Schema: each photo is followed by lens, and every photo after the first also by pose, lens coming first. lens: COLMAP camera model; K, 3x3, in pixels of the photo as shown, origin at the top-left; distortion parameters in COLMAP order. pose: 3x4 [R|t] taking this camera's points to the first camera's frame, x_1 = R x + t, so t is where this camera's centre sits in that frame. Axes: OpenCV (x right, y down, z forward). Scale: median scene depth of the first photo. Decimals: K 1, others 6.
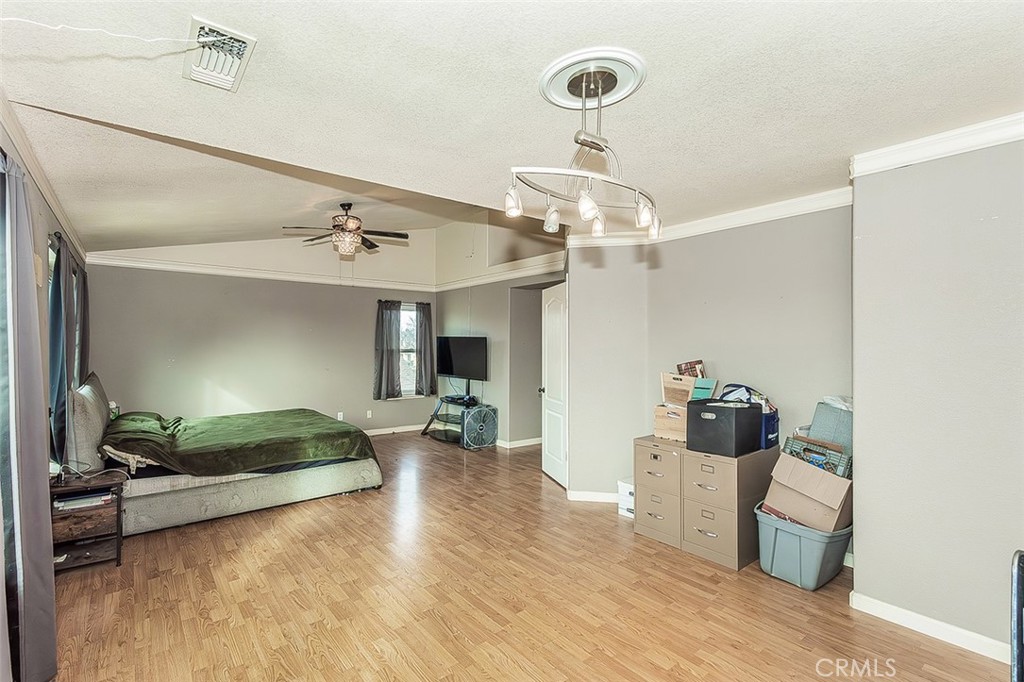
lens RADIAL K [[472.1, 0, 512.0], [0, 472.1, 341.0], [0, 0, 1]] dist [0.000046, 0.000002]
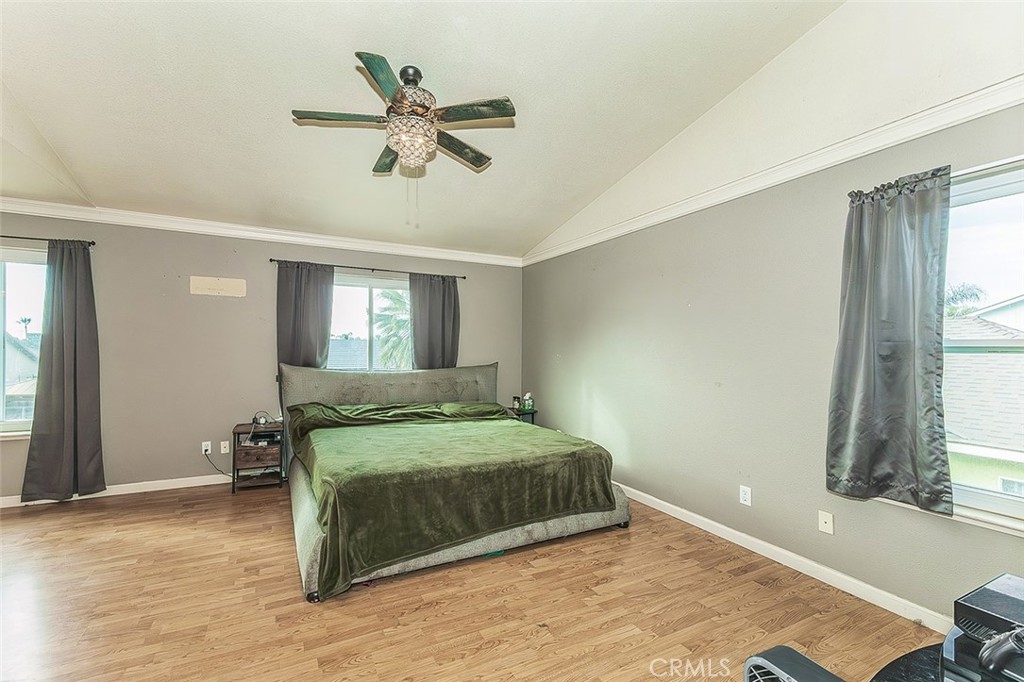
lens RADIAL K [[431.9, 0, 461.4], [0, 431.9, 342.1], [0, 0, 1]] dist [0.005336, 0.000101]
pose [[-0.261084, -0.004083, -0.965308, 0.192525], [0.006536, 0.999961, -0.005997, 0.037855], [0.965294, -0.007875, -0.261047, 1.737845]]
